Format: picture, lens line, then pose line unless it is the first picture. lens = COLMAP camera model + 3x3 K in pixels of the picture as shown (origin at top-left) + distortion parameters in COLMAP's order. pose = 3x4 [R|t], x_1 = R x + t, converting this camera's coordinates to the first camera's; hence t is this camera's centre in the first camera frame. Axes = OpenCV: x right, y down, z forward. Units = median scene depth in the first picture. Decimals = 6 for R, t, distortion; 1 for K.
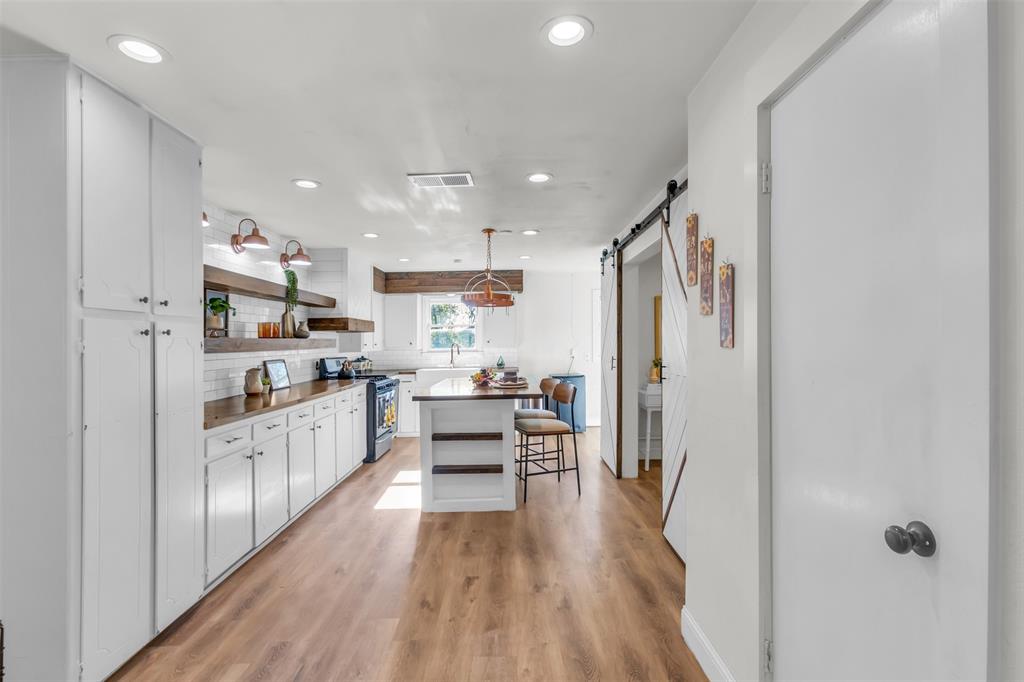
lens RADIAL K [[469.2, 0, 516.2], [0, 469.2, 341.9], [0, 0, 1]] dist [-0.002393, -0.000695]
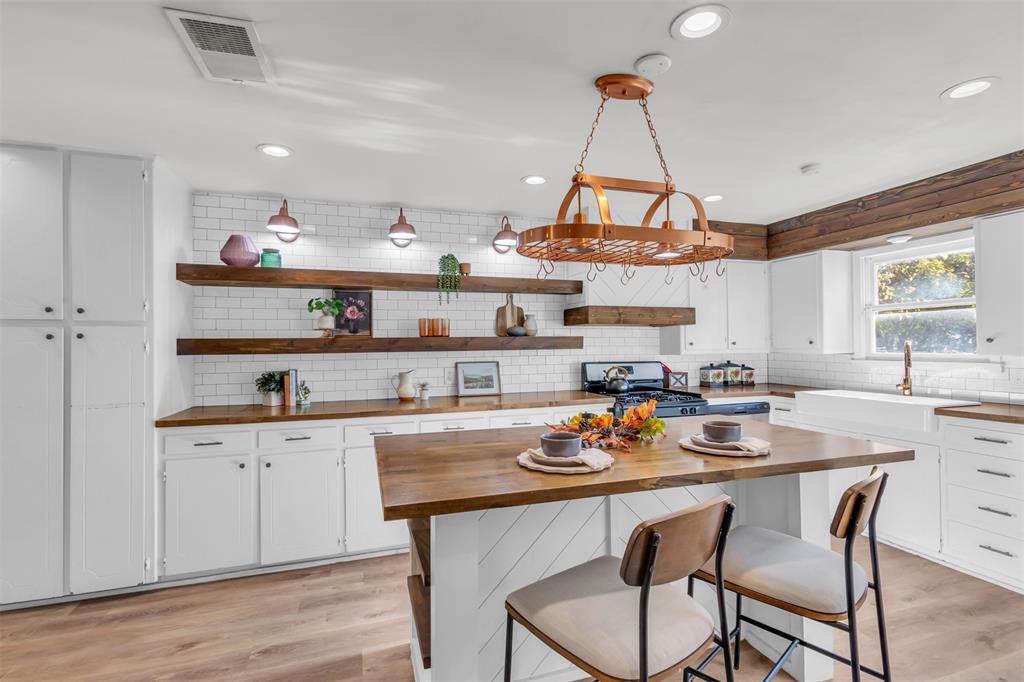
lens RADIAL K [[469.2, 0, 514.3], [0, 469.2, 336.8], [0, 0, 1]] dist [-0.002393, -0.000695]
pose [[0.299339, -0.002700, -0.954143, 0.451650], [0.003382, 0.999993, -0.001768, -0.007637], [0.954141, -0.002697, 0.299346, 1.143450]]
